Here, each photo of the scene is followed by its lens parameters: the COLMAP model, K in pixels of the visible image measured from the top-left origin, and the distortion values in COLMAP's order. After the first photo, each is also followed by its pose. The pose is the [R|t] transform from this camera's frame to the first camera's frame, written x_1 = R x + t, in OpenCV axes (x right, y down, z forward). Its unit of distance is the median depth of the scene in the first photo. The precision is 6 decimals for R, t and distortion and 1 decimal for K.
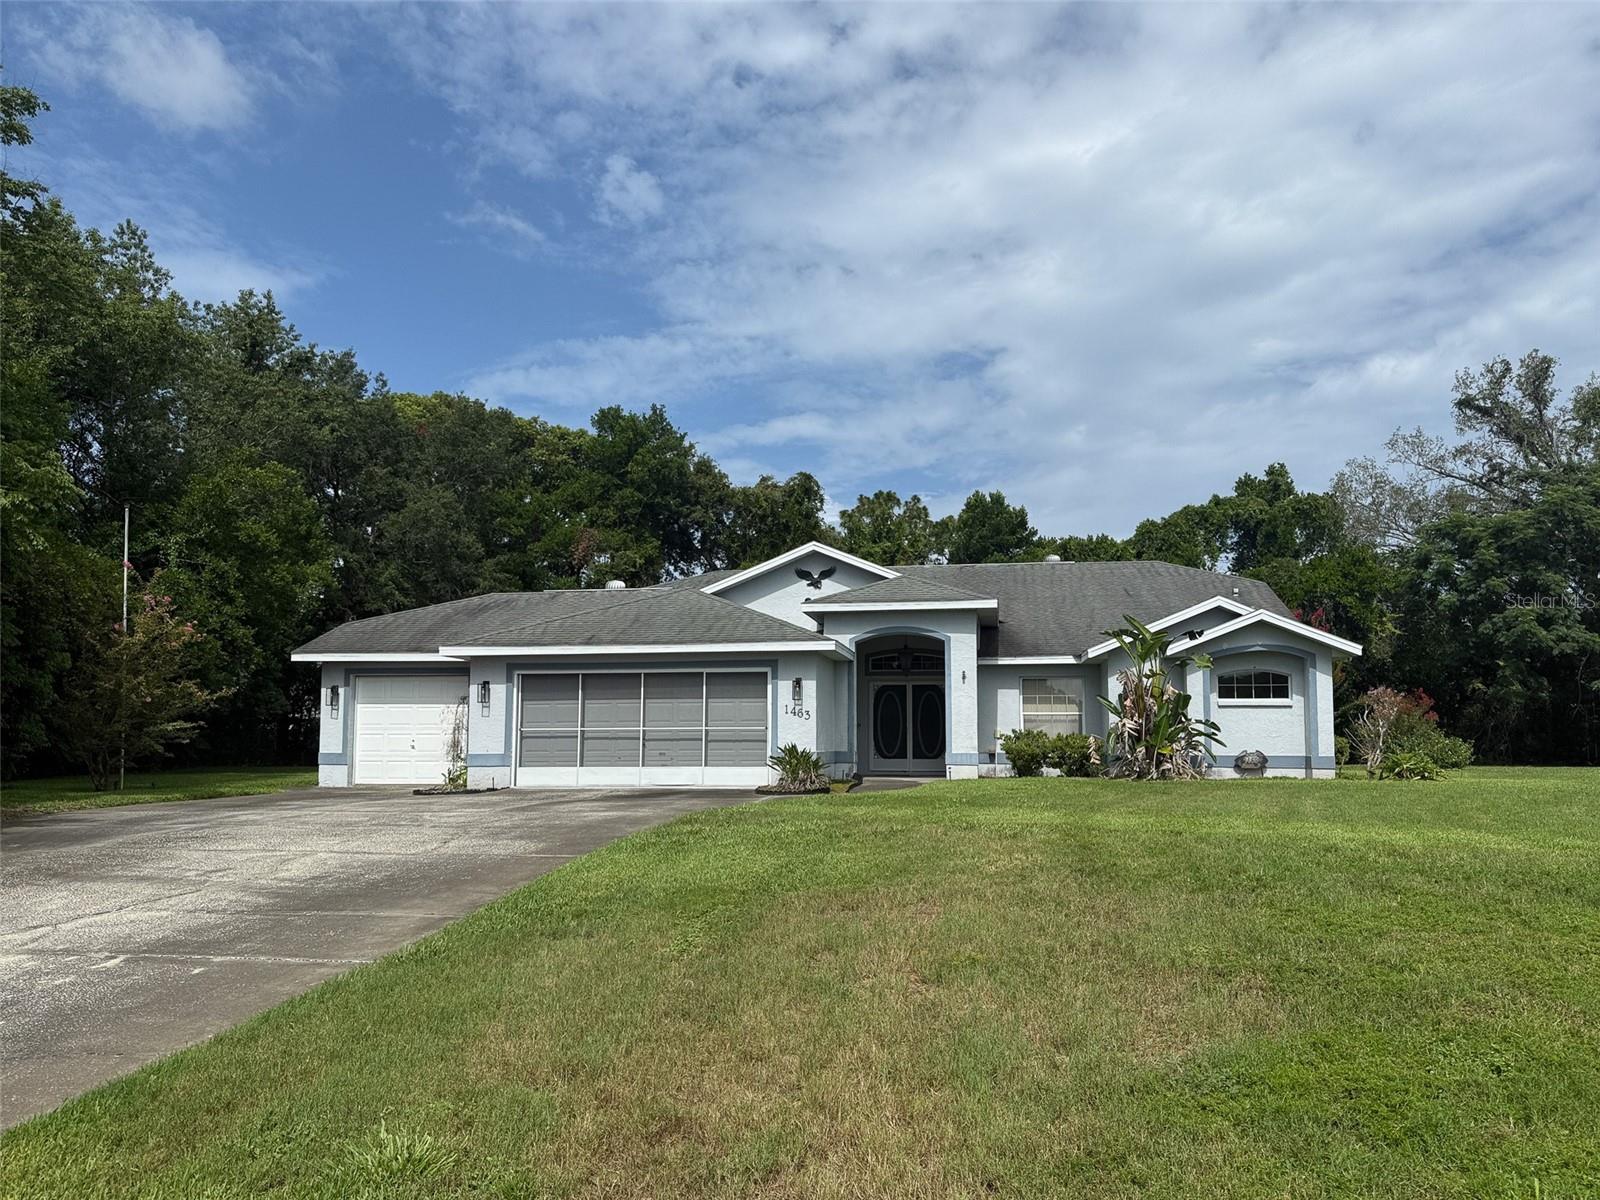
lens RADIAL K [[1211.7, 0, 800.0], [0, 1211.7, 600.0], [0, 0, 1]] dist [0.086410, -0.139301]
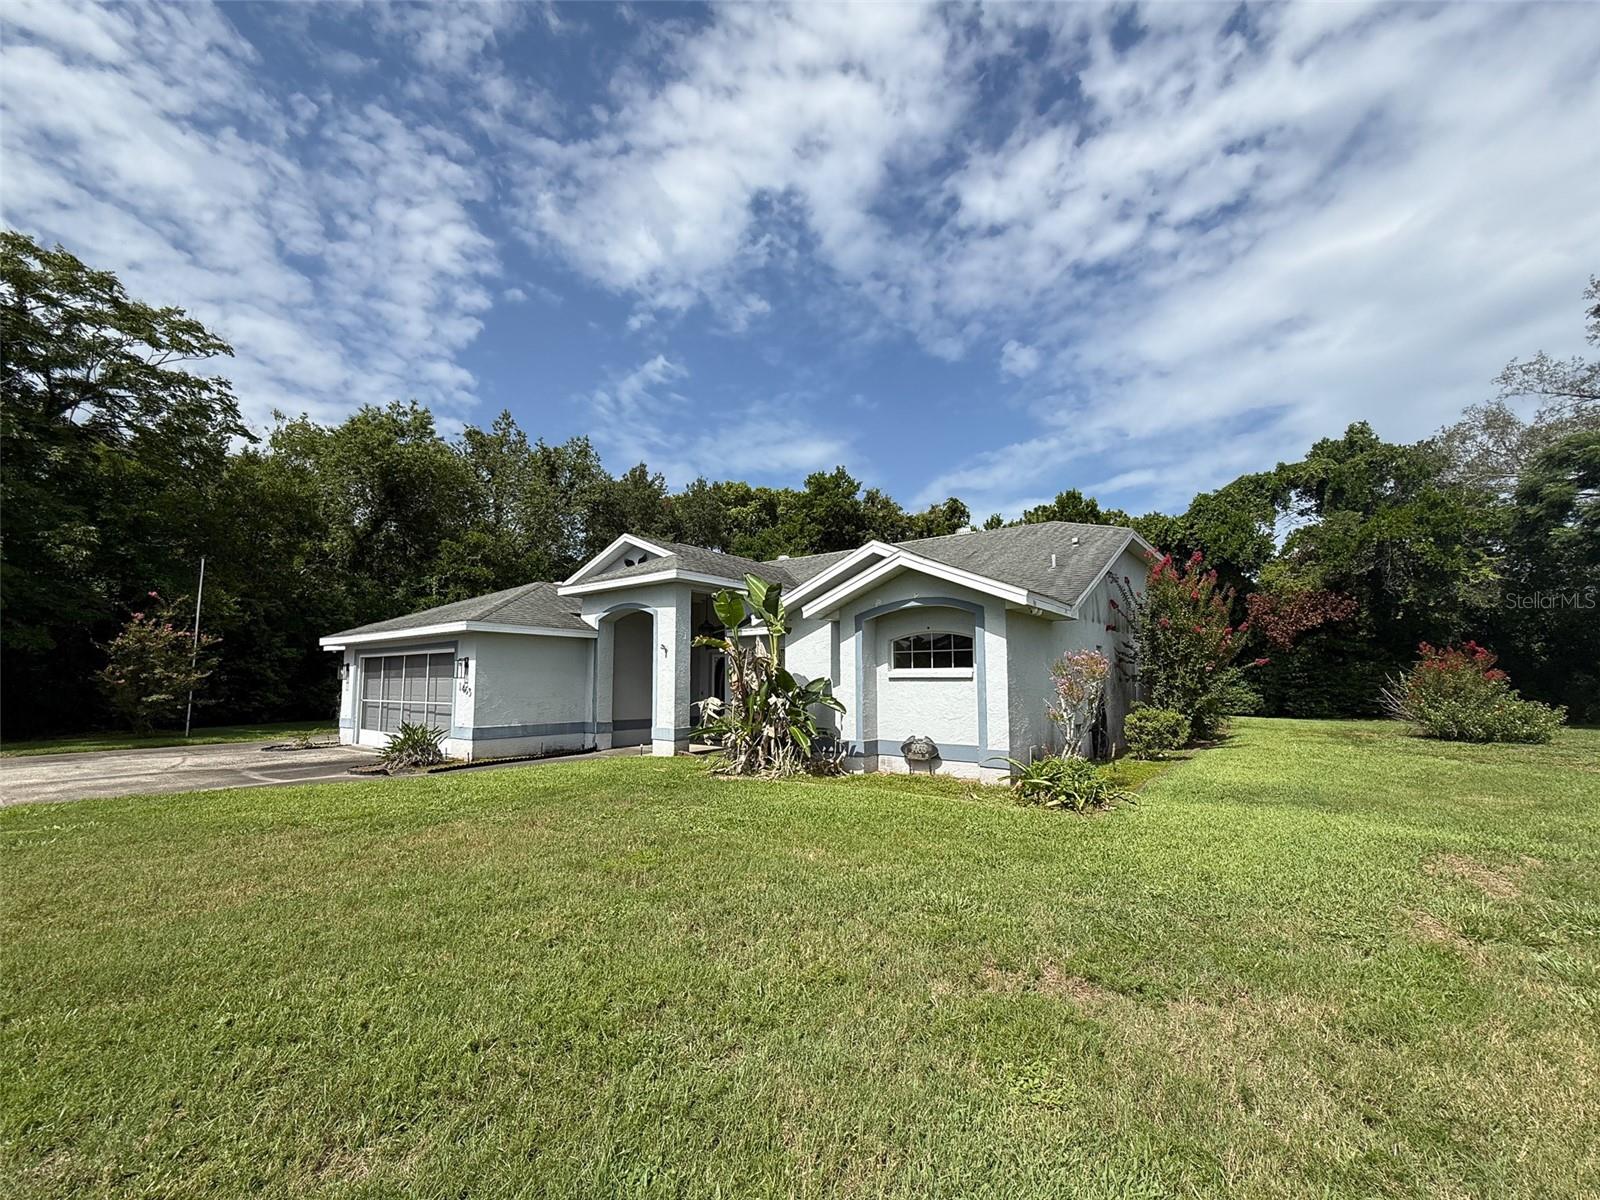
lens RADIAL K [[682.6, 0, 773.4], [0, 682.6, 604.7], [0, 0, 1]] dist [0.001706, 0.000135]
pose [[0.871782, -0.058498, -0.486388, 0.243768], [0.058201, 0.998181, -0.015734, 0.020057], [0.486424, -0.014591, 0.873601, 0.281110]]
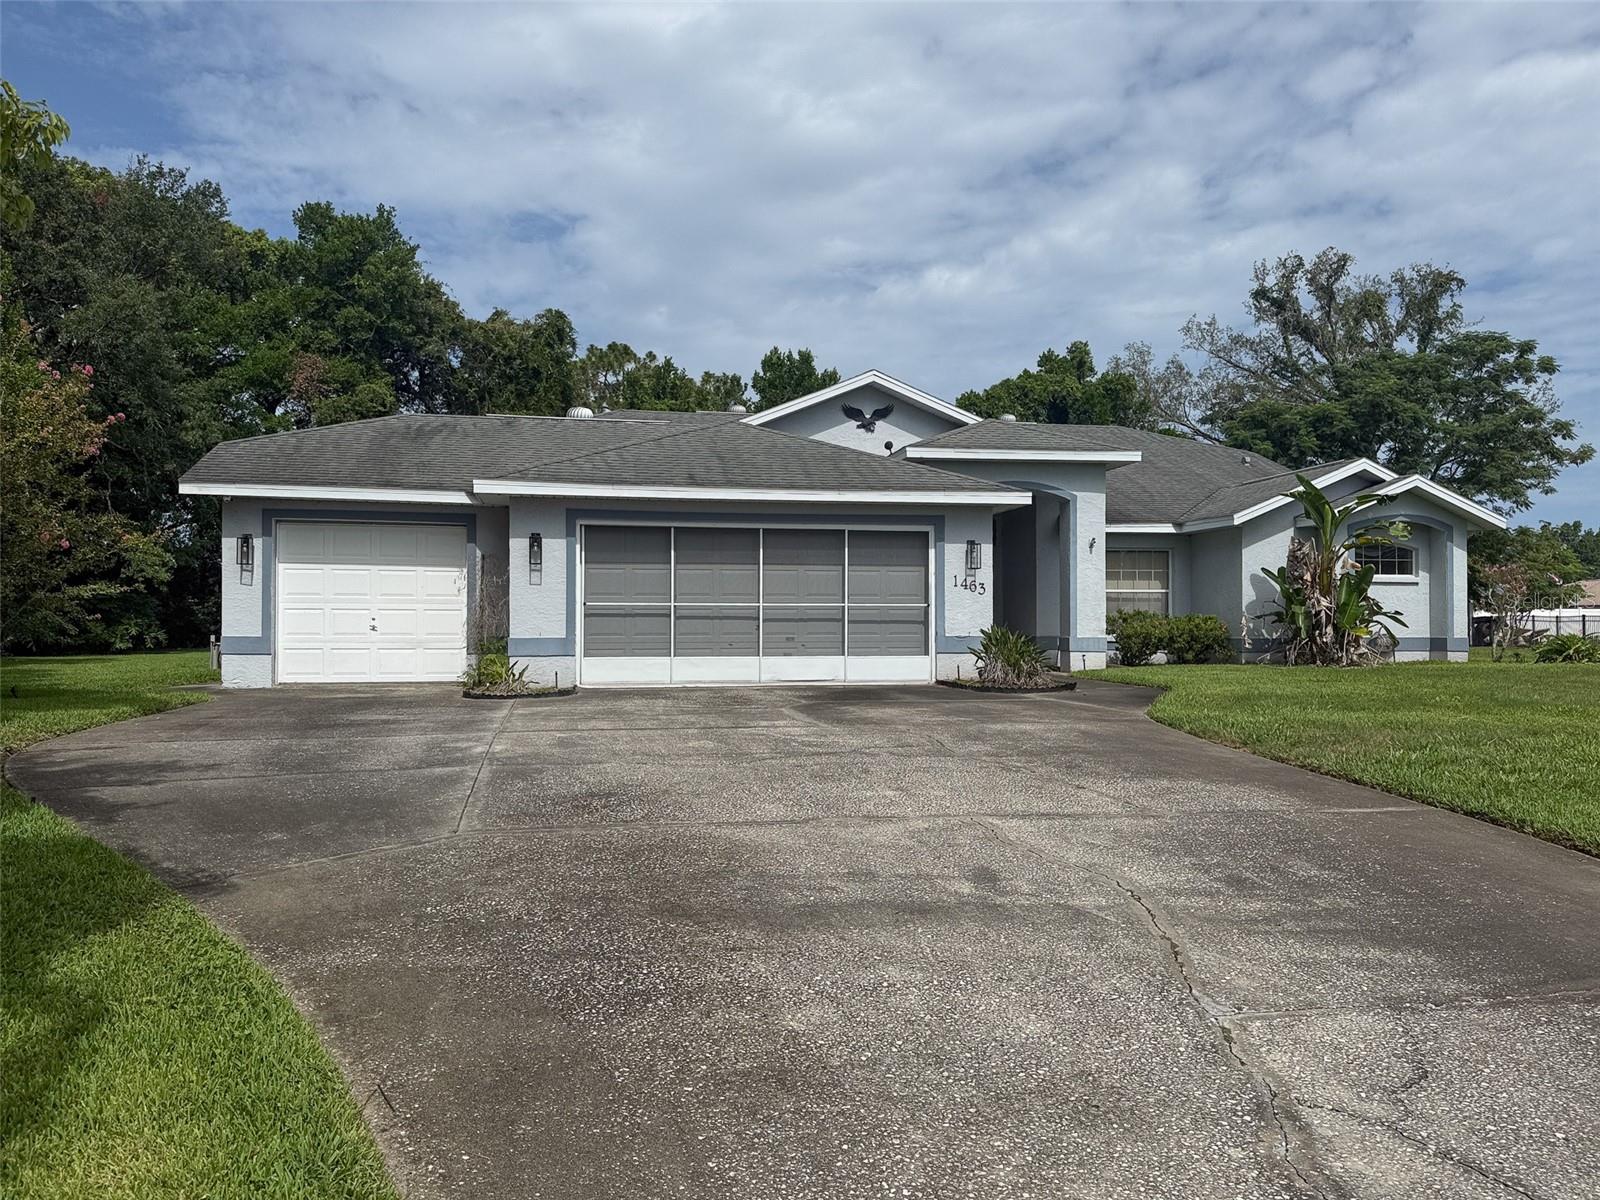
lens RADIAL K [[1211.7, 0, 800.0], [0, 1211.7, 600.0], [0, 0, 1]] dist [0.086410, -0.139301]
pose [[0.937768, 0.008580, 0.347155, -0.170029], [-0.042851, 0.994913, 0.091164, 0.016718], [-0.344607, -0.100367, 0.933366, 0.145752]]
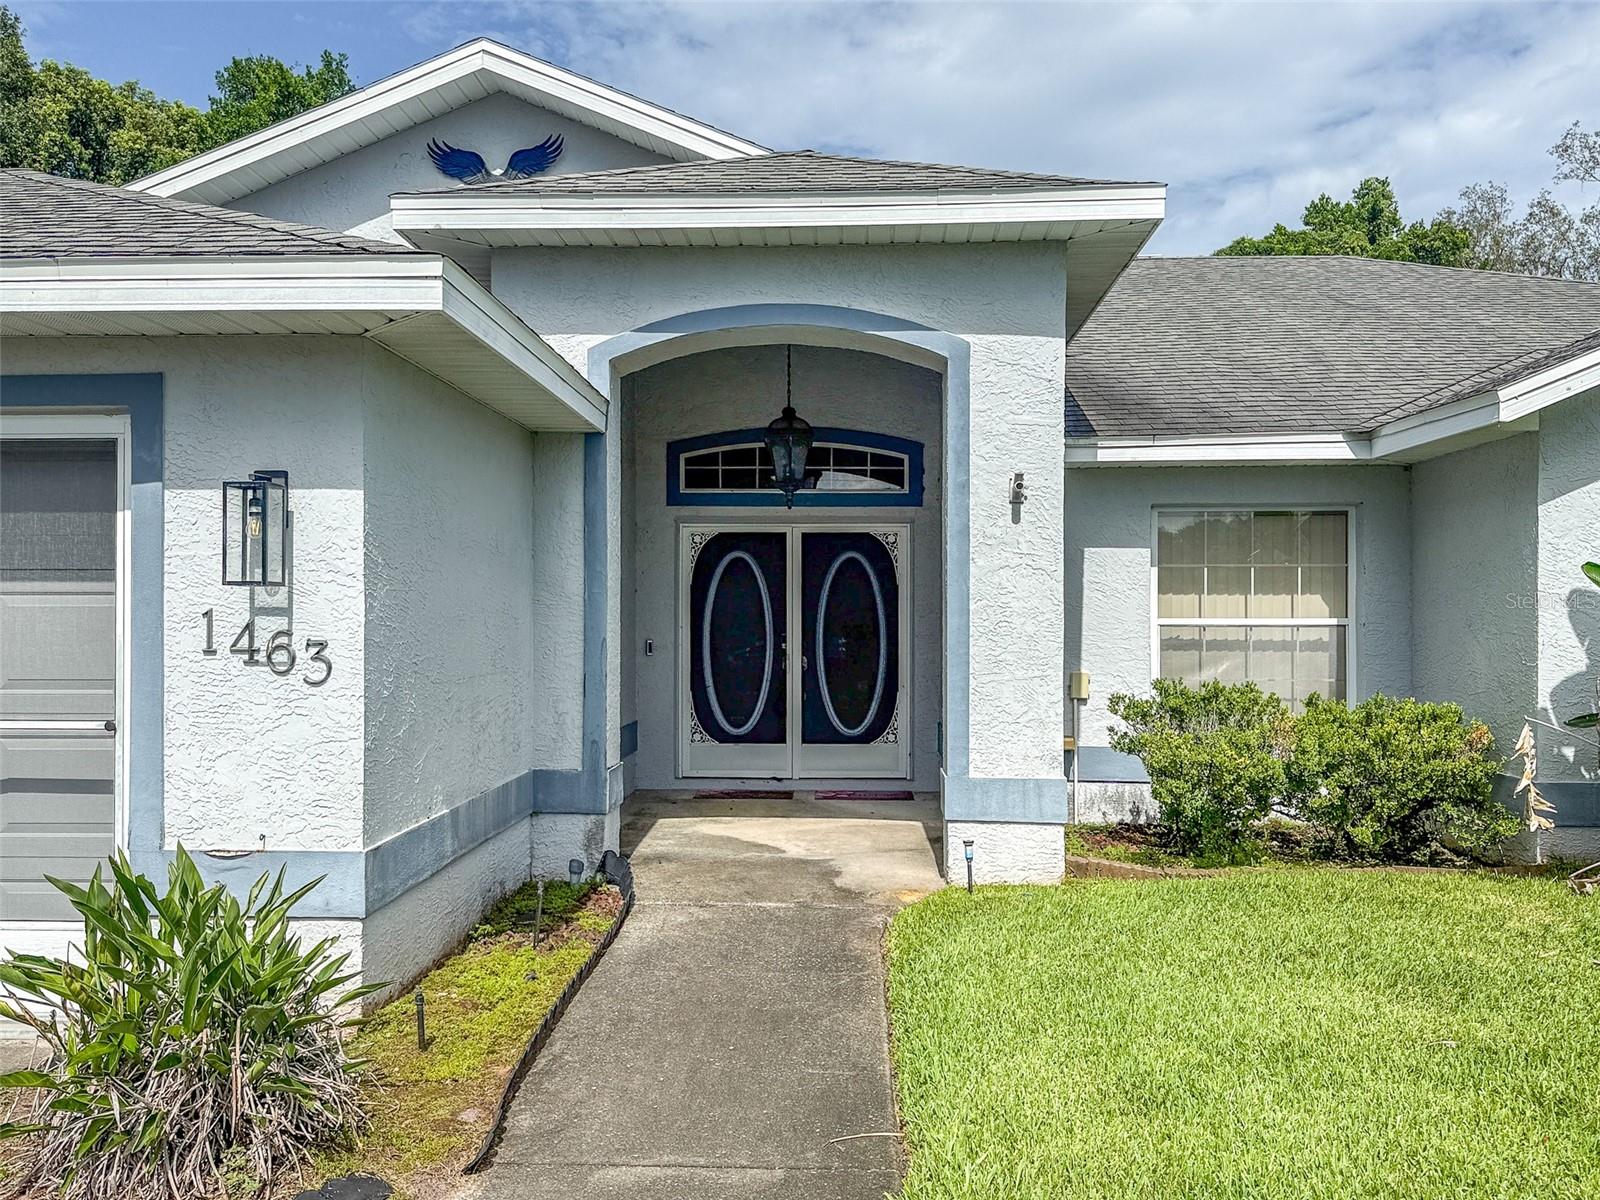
lens RADIAL K [[1373.9, 0, 825.1], [0, 1373.9, 598.6], [0, 0, 1]] dist [0.088466, -0.151705]
pose [[0.990619, 0.001924, 0.136637, 0.025852], [-0.016570, 0.994214, 0.106127, 0.027334], [-0.135642, -0.107396, 0.984920, 0.353324]]
